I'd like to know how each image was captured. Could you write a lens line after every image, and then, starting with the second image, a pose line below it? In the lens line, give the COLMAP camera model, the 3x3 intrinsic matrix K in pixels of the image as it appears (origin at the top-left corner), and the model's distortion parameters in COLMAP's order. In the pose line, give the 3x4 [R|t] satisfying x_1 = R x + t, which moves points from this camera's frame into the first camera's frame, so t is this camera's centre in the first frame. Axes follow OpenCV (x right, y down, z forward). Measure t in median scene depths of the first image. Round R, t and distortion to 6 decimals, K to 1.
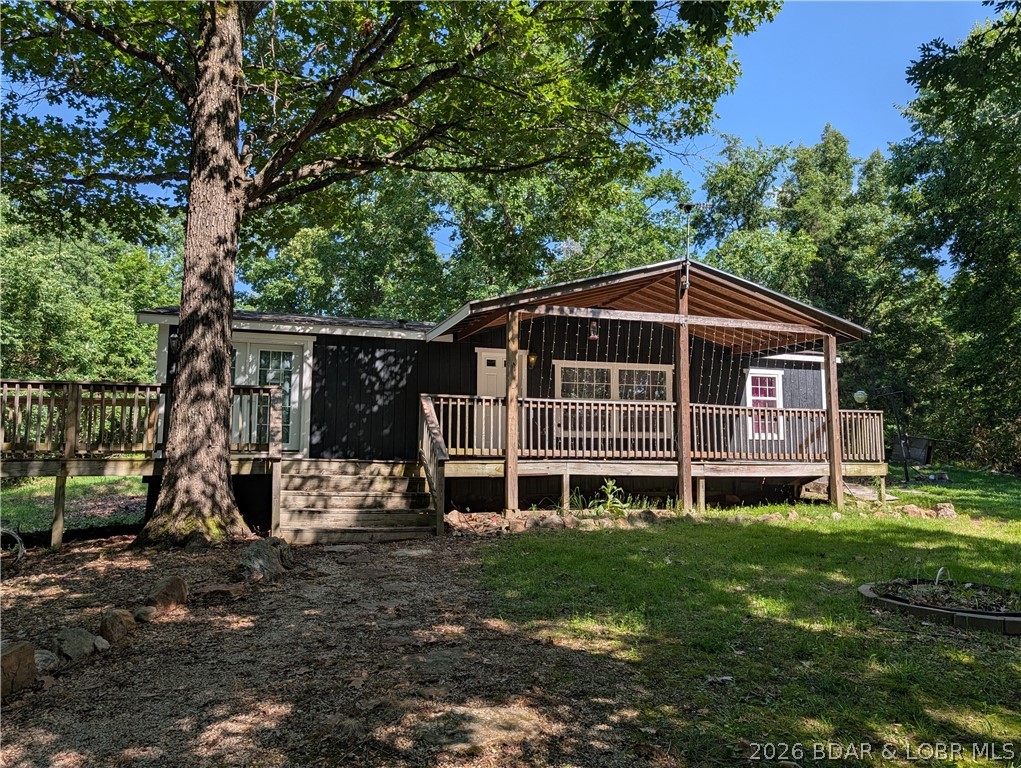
lens RADIAL K [[753.5, 0, 504.1], [0, 753.5, 383.6], [0, 0, 1]] dist [-0.031076, 0.000405]
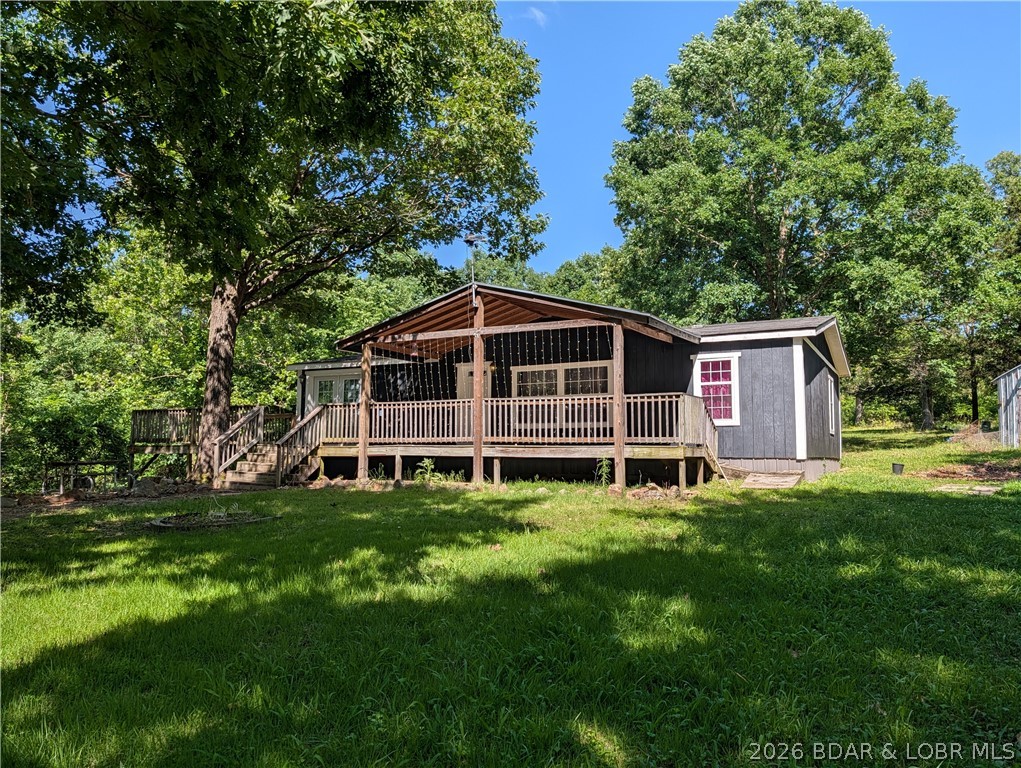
lens RADIAL K [[753.5, 0, 511.0], [0, 753.5, 382.0], [0, 0, 1]] dist [-0.031076, 0.000405]
pose [[0.672091, -0.072744, -0.736887, 1.054024], [0.067043, 0.997053, -0.037279, 0.043336], [0.737427, -0.024348, 0.674988, 0.173646]]
